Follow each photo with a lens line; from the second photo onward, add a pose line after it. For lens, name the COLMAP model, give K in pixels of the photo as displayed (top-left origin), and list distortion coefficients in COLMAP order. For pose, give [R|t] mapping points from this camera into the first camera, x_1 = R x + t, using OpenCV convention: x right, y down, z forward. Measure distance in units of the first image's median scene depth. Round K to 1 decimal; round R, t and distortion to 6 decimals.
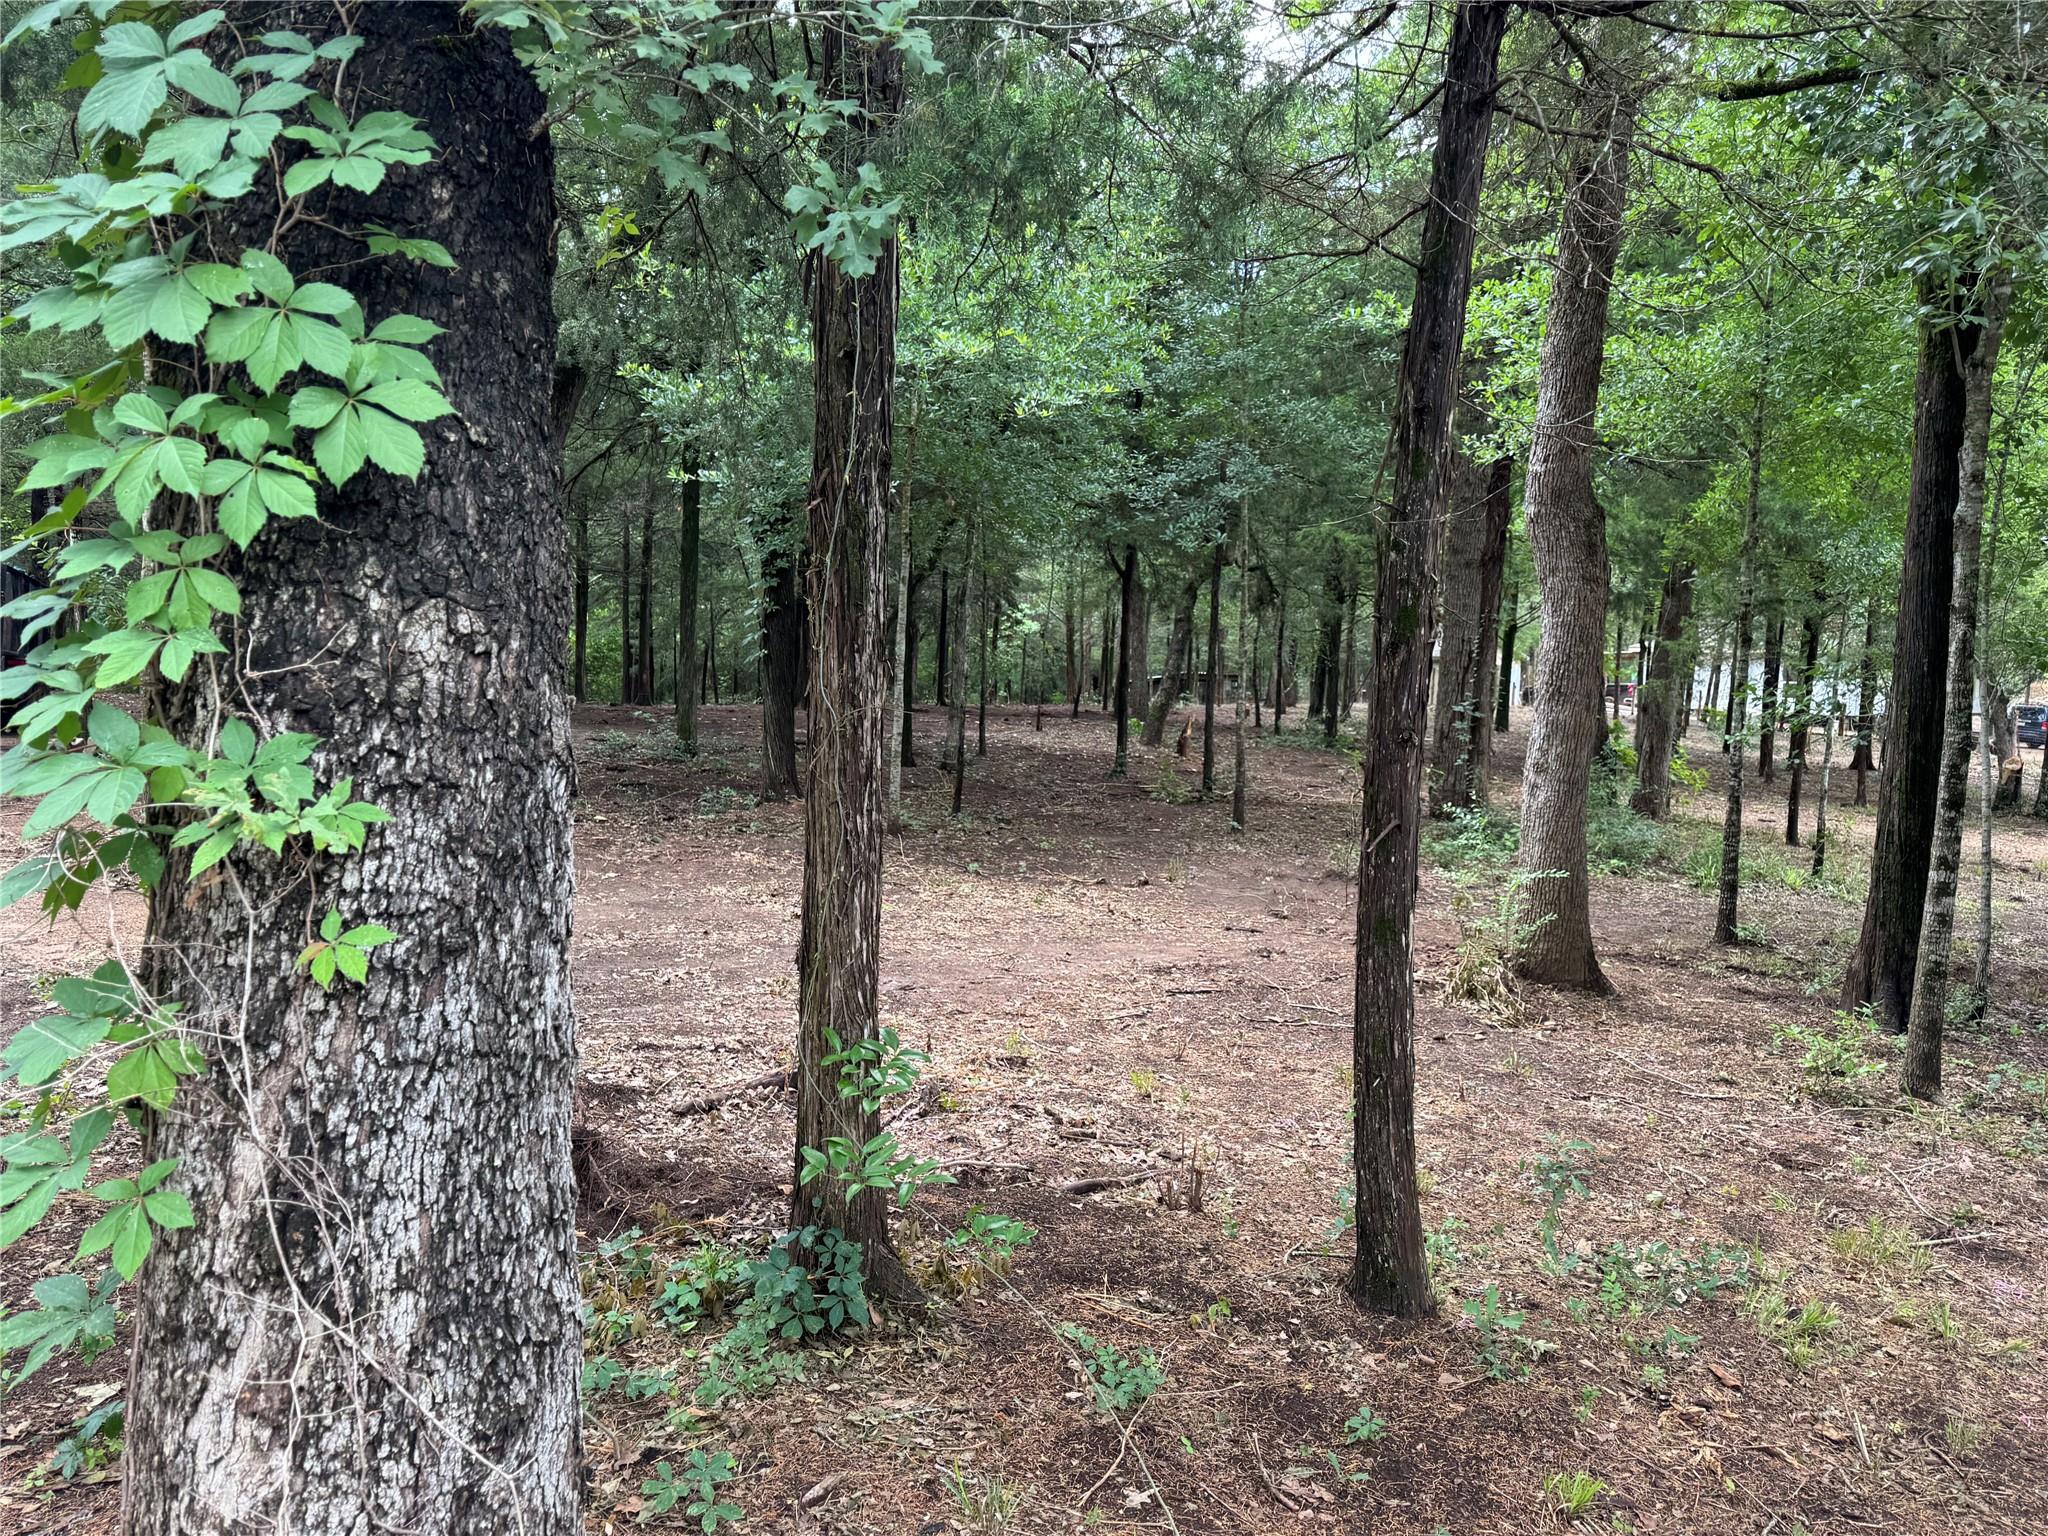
lens RADIAL K [[1557.5, 0, 1021.4], [0, 1557.5, 738.6], [0, 0, 1]] dist [0.121070, -0.200107]
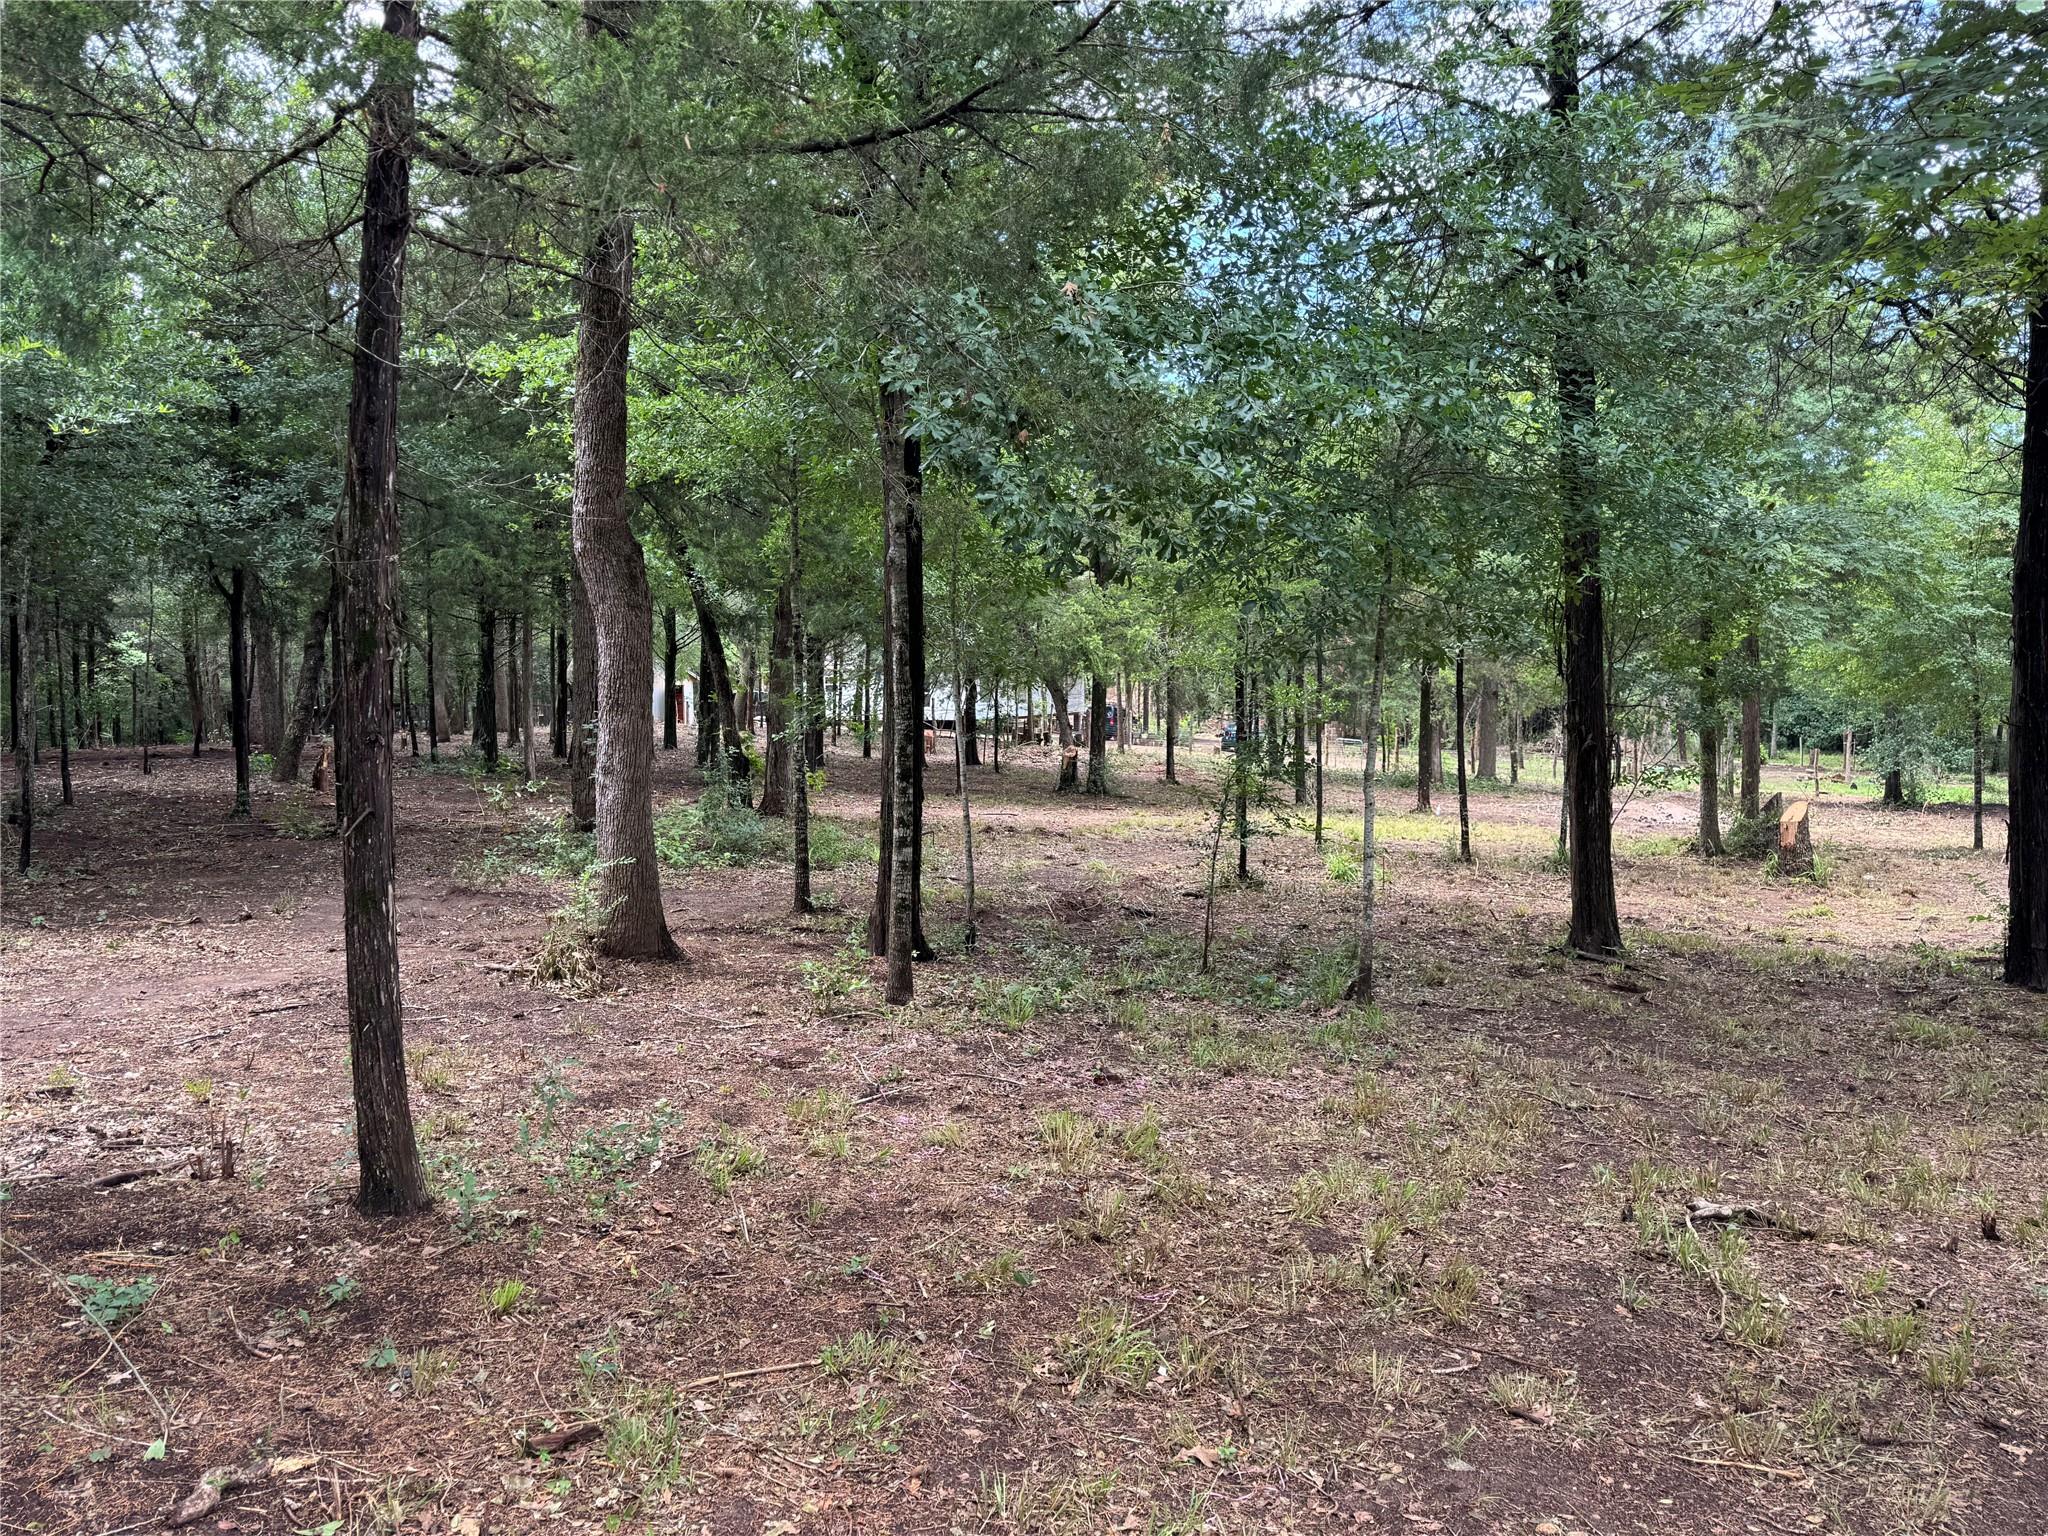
lens RADIAL K [[1542.5, 0, 1015.2], [0, 1542.5, 762.3], [0, 0, 1]] dist [0.096281, -0.132582]
pose [[0.871115, -0.059030, 0.487518, 0.089690], [0.058198, 0.998163, 0.016870, 0.025897], [-0.487618, 0.013677, 0.872950, -0.300525]]
